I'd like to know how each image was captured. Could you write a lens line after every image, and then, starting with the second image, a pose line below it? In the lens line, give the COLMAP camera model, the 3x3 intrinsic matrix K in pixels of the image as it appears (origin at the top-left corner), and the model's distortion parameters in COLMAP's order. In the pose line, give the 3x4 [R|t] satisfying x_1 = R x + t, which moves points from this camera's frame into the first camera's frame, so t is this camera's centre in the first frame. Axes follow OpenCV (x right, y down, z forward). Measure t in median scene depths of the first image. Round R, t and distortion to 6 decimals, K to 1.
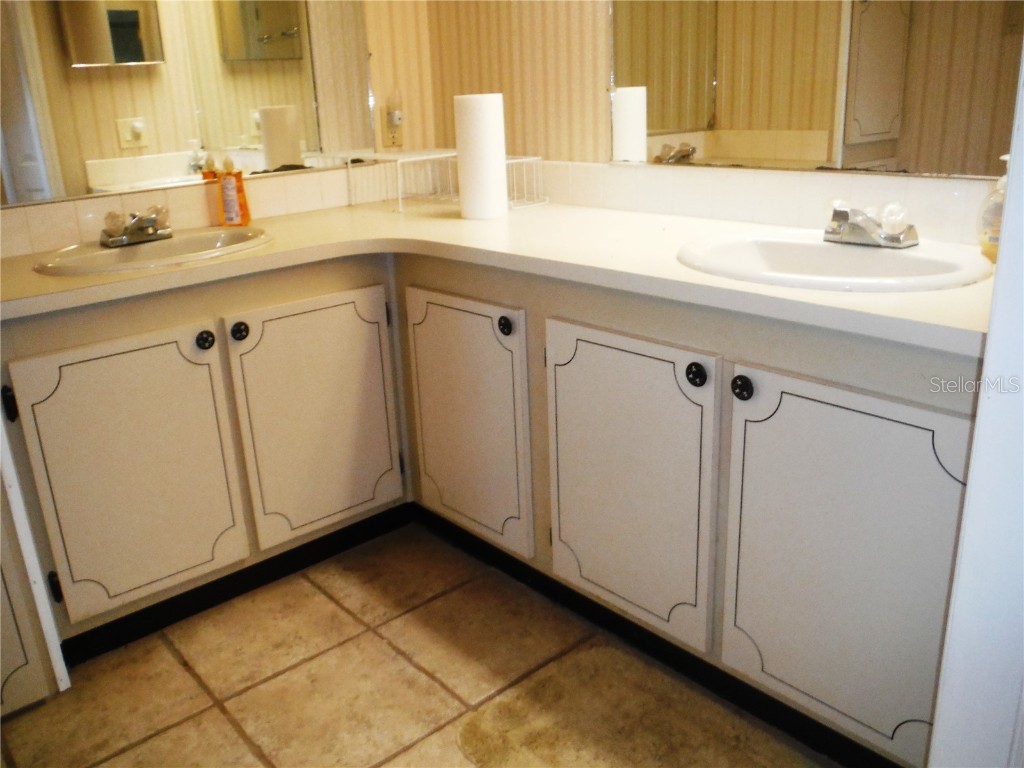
lens RADIAL K [[861.7, 0, 512.0], [0, 861.7, 384.0], [0, 0, 1]] dist [-0.082499, 0.050737]
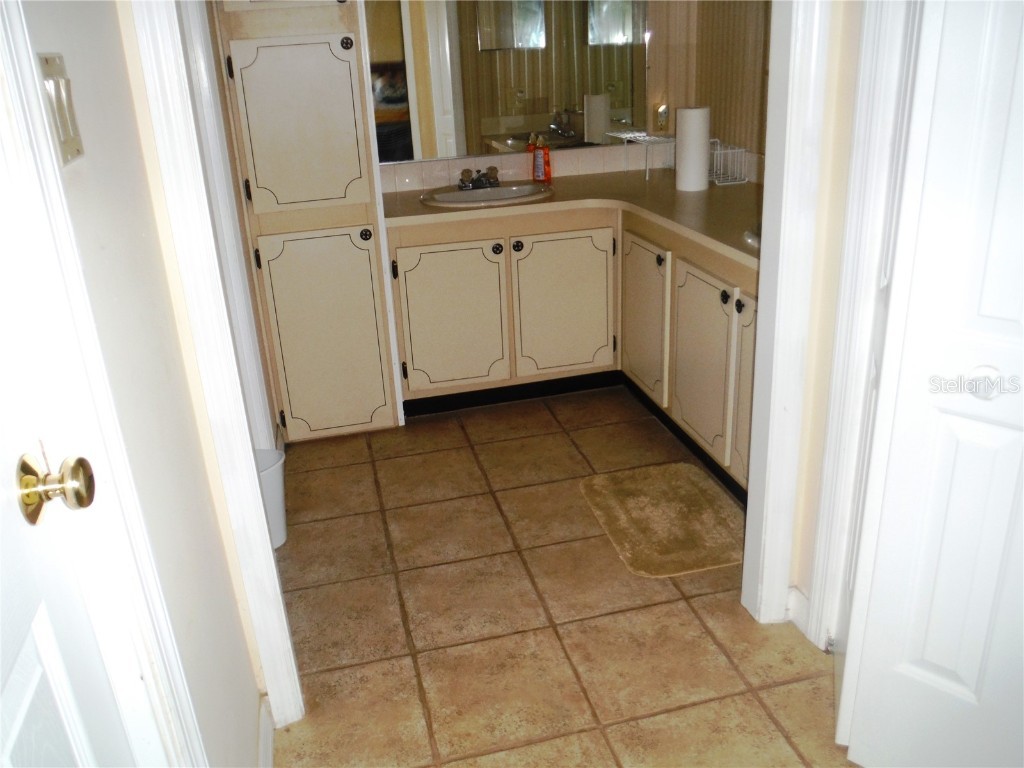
lens RADIAL K [[861.7, 0, 512.0], [0, 861.7, 384.0], [0, 0, 1]] dist [-0.082499, 0.050737]
pose [[0.892120, 0.171975, -0.417788, 0.461201], [-0.139431, 0.984383, 0.107470, 0.028838], [0.429746, -0.037624, 0.902166, -0.608411]]
